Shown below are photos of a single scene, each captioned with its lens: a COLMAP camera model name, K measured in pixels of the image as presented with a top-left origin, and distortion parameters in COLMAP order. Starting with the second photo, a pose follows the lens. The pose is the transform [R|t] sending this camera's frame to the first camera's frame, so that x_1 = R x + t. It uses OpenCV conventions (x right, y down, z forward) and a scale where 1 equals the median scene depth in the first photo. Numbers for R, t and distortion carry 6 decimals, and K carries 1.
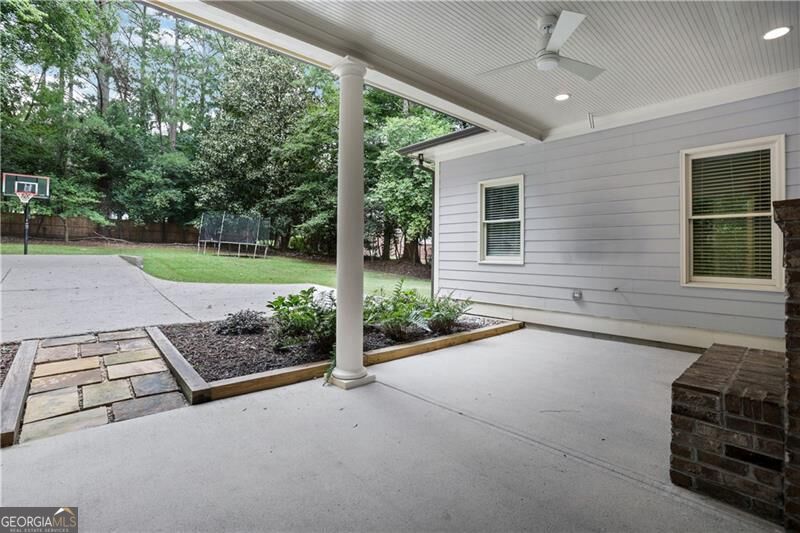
lens RADIAL K [[376.8, 0, 399.0], [0, 376.8, 261.1], [0, 0, 1]] dist [-0.082377, 0.037144]
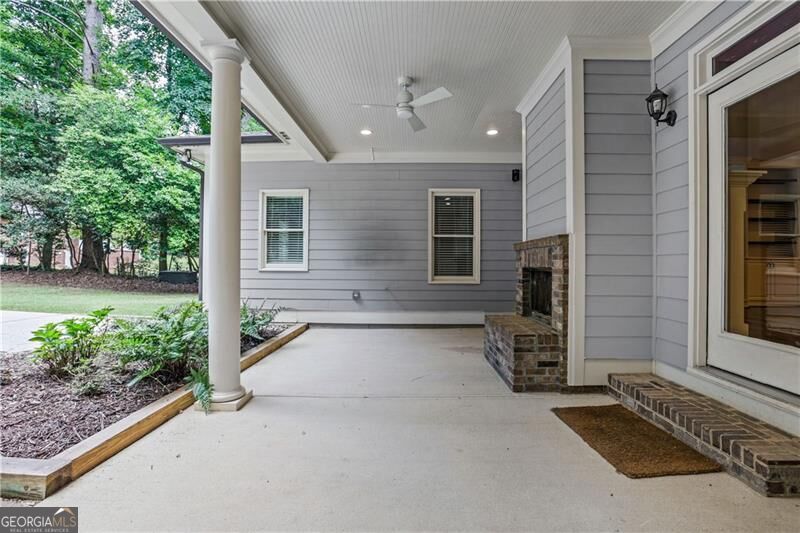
lens RADIAL K [[376.8, 0, 399.0], [0, 376.8, 261.1], [0, 0, 1]] dist [-0.082377, 0.037144]
pose [[0.690254, -0.001727, 0.723565, -0.262109], [0.017508, 0.999744, -0.014316, 0.000581], [-0.723355, 0.022550, 0.690108, 0.047304]]
